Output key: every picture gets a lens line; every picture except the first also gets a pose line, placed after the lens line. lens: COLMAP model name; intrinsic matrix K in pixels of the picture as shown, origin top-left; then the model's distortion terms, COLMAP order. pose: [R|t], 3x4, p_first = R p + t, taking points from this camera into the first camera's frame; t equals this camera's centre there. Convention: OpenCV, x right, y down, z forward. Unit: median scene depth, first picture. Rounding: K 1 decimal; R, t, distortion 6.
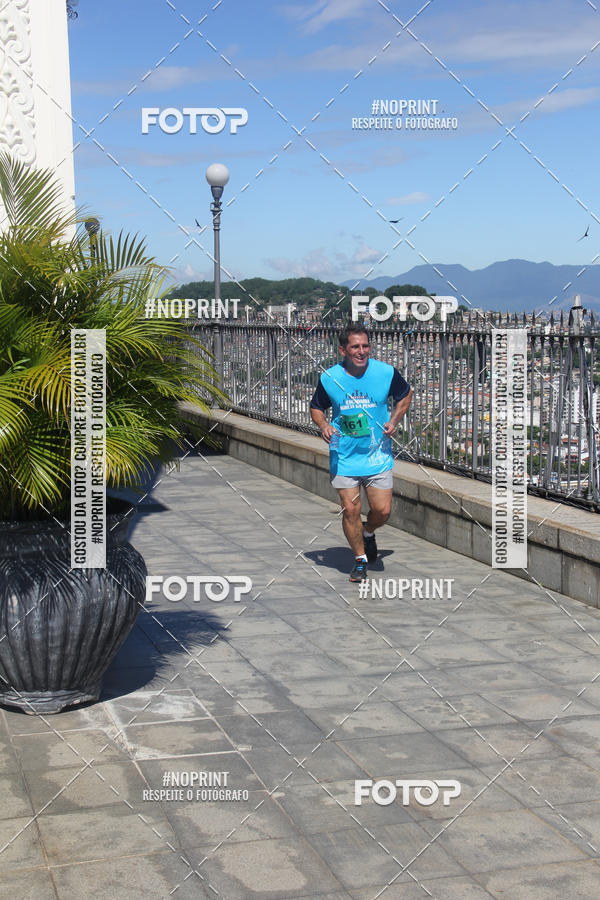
lens RADIAL K [[1318.8, 0, 298.0], [0, 1318.8, 471.7], [0, 0, 1]] dist [0.090641, 0.405048]
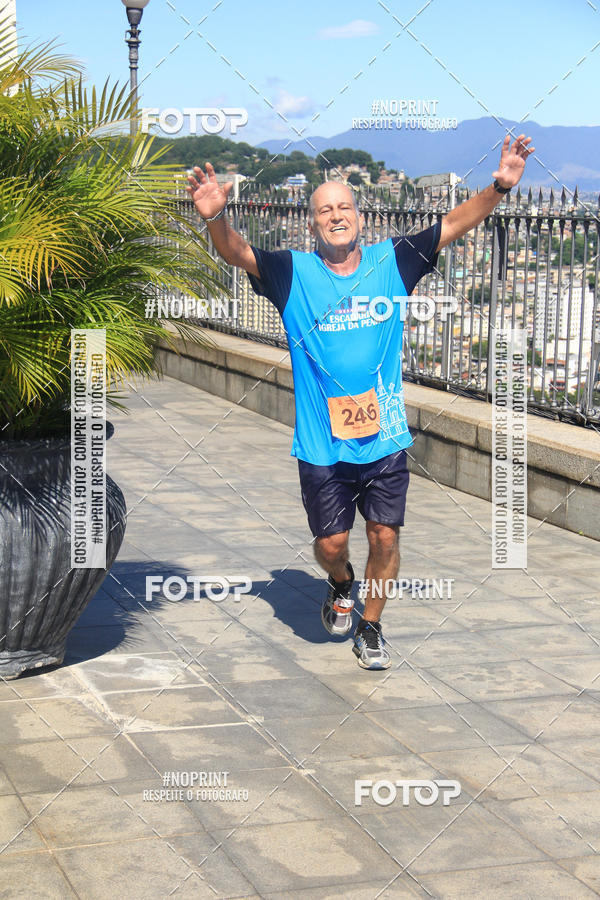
lens RADIAL K [[1747.7, 0, 295.4], [0, 1747.7, 479.0], [0, 0, 1]] dist [0.278117, 0.396144]
pose [[0.998158, 0.012244, 0.059423, -0.072711], [-0.014947, 0.998863, 0.045260, 0.009209], [-0.058801, -0.046065, 0.997206, -0.069462]]
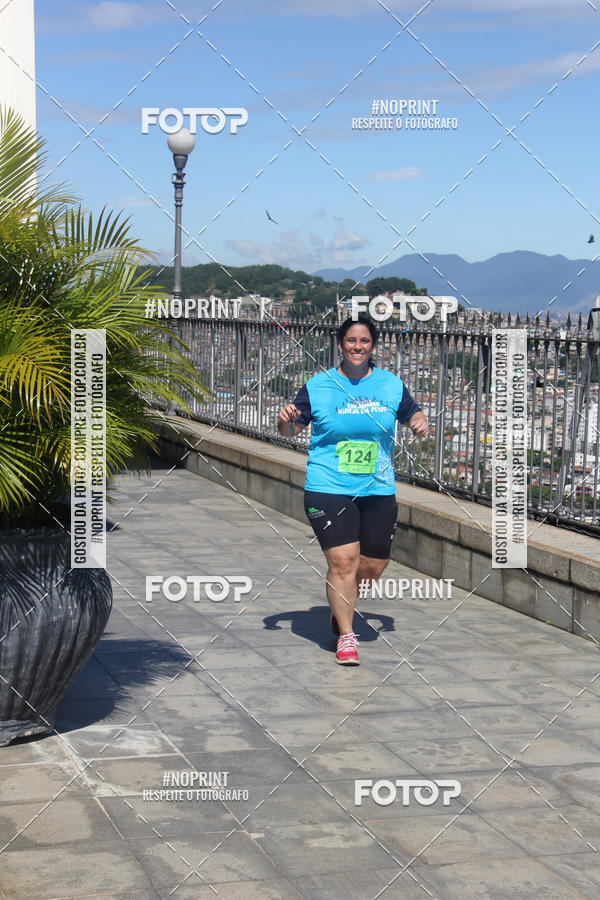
lens RADIAL K [[1586.7, 0, 298.2], [0, 1586.7, 473.0], [0, 0, 1]] dist [0.225289, 0.334066]
pose [[0.999223, 0.028875, 0.026835, -0.019191], [-0.028445, 0.999463, -0.016274, 0.010998], [-0.027291, 0.015498, 0.999507, -0.078765]]
